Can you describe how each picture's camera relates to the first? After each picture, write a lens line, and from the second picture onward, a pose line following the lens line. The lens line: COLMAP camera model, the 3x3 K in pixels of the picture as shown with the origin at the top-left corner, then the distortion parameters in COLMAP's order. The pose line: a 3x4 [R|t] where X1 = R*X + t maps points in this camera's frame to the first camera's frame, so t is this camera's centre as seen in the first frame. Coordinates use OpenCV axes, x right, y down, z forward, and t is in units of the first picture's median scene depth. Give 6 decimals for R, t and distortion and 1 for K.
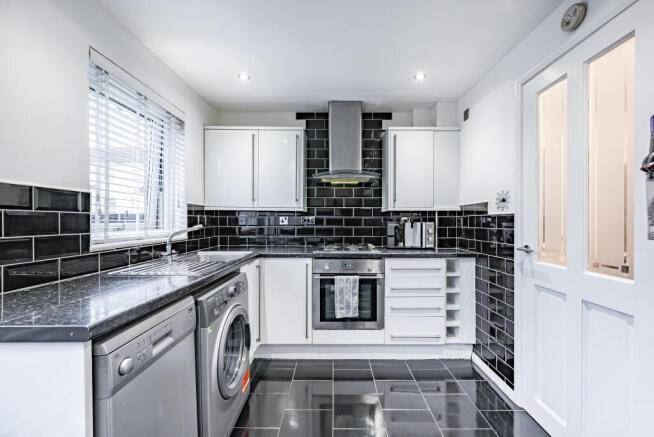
lens RADIAL K [[264.4, 0, 329.8], [0, 264.4, 220.6], [0, 0, 1]] dist [-0.000647, -0.000042]
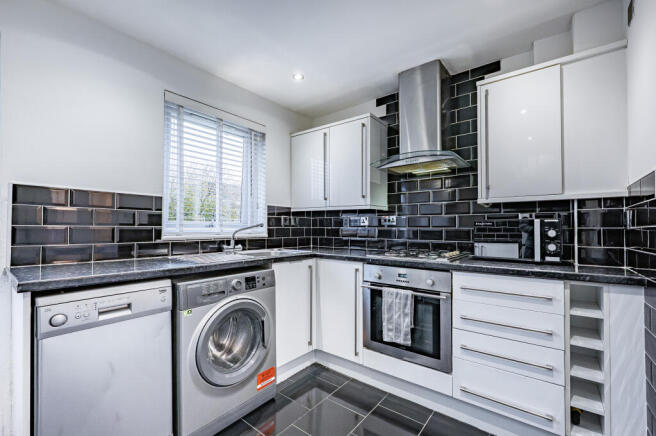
lens RADIAL K [[271.1, 0, 335.7], [0, 271.1, 224.2], [0, 0, 1]] dist [0.000452, -0.000003]
pose [[0.805042, -0.005481, -0.593193, 0.382341], [-0.003624, 0.999893, -0.014158, 0.030647], [0.593207, 0.013548, 0.804936, 0.247167]]
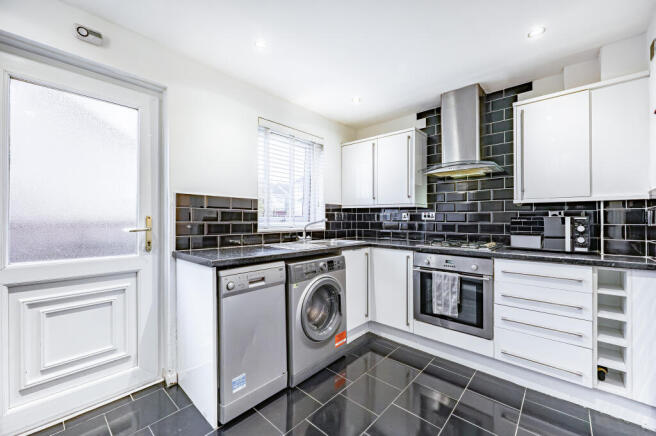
lens RADIAL K [[253.5, 0, 328.0], [0, 253.5, 218.0], [0, 0, 1]] dist [0.000153, 0.000108]
pose [[0.751648, -0.000747, -0.659565, 0.345892], [-0.004015, 0.999976, -0.005707, 0.017227], [0.659553, 0.006937, 0.751626, 0.017883]]
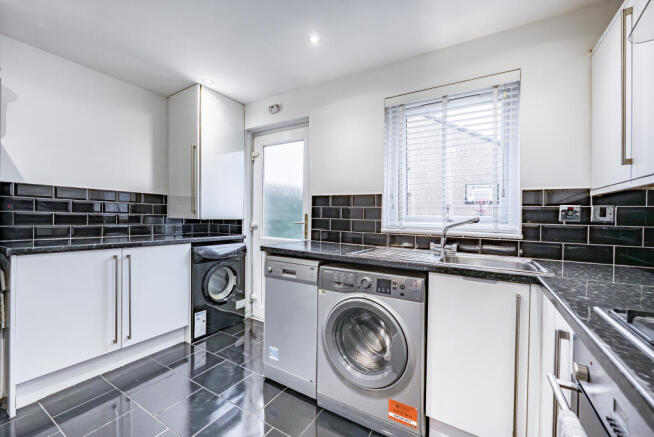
lens RADIAL K [[264.4, 0, 329.8], [0, 264.4, 220.6], [0, 0, 1]] dist [-0.000647, -0.000042]
pose [[-0.487562, 0.001412, -0.873087, 0.360412], [-0.021231, 0.999684, 0.013473, 0.020968], [0.872830, 0.025106, -0.487378, 0.899314]]
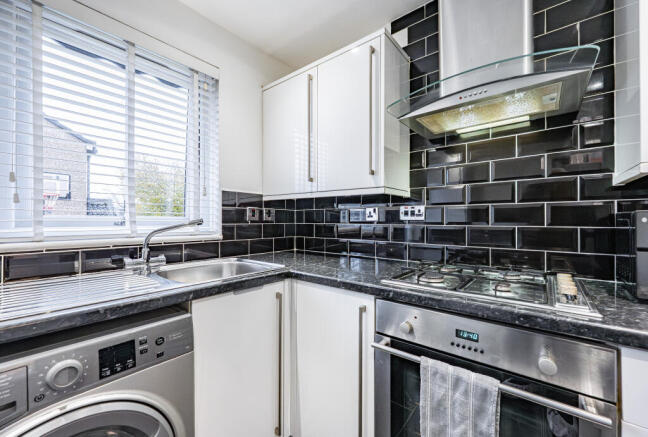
lens RADIAL K [[260.8, 0, 328.9], [0, 260.8, 219.5], [0, 0, 1]] dist [-0.001984, -0.000237]
pose [[0.787988, -0.002364, -0.615687, 0.138526], [-0.001208, 0.999985, -0.005386, 0.018801], [0.615690, 0.004988, 0.787973, 0.619893]]
